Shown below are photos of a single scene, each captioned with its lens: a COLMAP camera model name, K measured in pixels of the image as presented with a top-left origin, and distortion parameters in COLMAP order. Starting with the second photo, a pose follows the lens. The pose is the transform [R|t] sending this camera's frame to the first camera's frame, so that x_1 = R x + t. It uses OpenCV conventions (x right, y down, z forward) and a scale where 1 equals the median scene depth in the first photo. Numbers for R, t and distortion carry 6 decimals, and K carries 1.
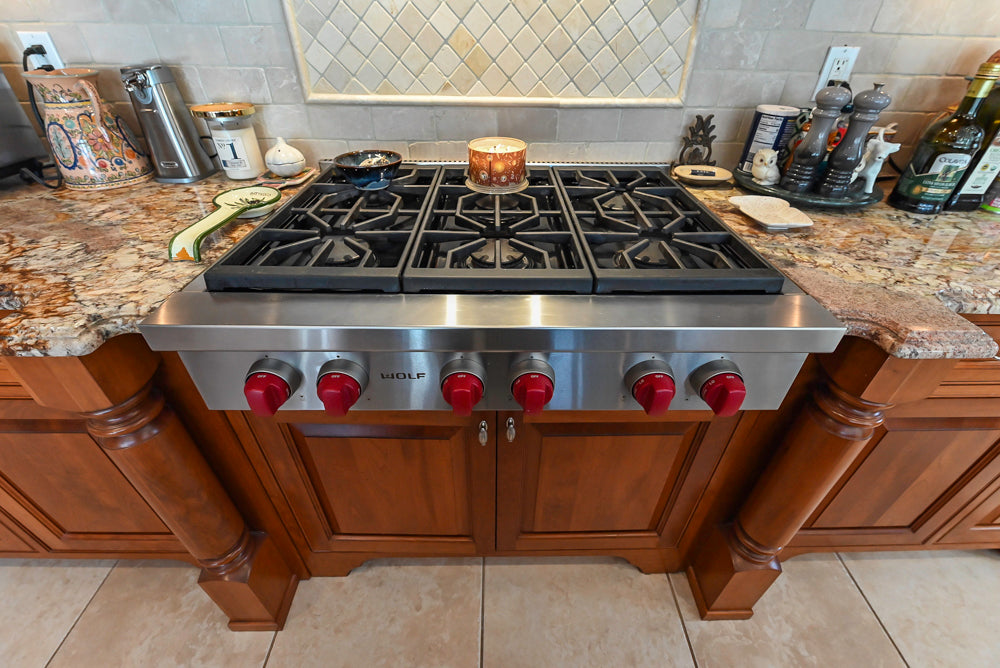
lens RADIAL K [[417.8, 0, 503.2], [0, 417.8, 322.1], [0, 0, 1]] dist [0.006586, -0.007193]
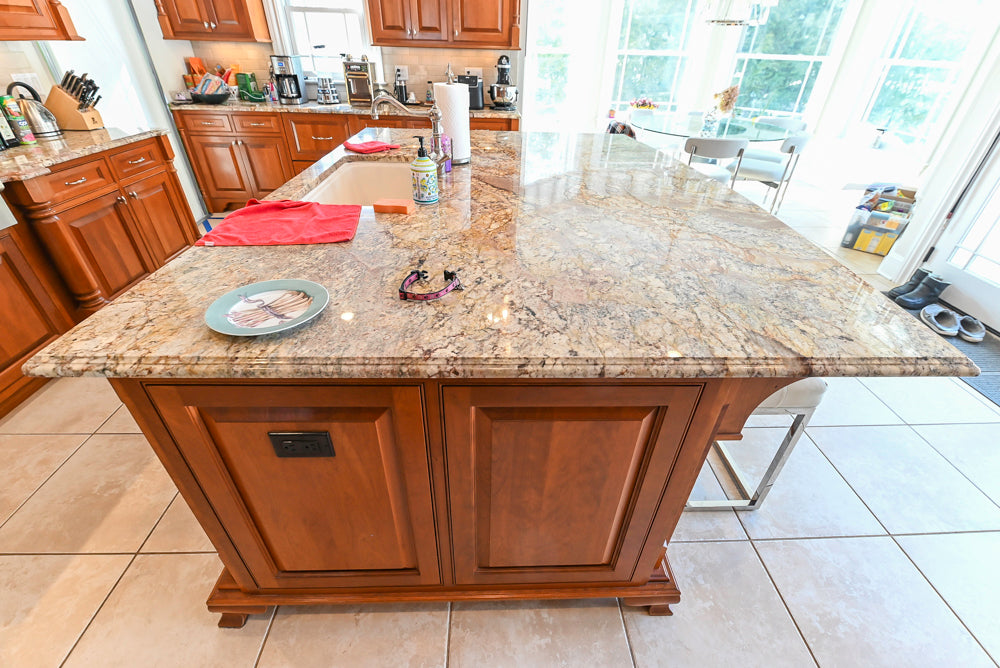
lens RADIAL K [[417.8, 0, 503.2], [0, 417.8, 322.1], [0, 0, 1]] dist [0.006586, -0.007193]
pose [[-0.020411, -0.563221, 0.826055, -1.228569], [0.554811, 0.680957, 0.477999, 0.702706], [-0.831726, 0.468060, 0.298582, -1.293437]]
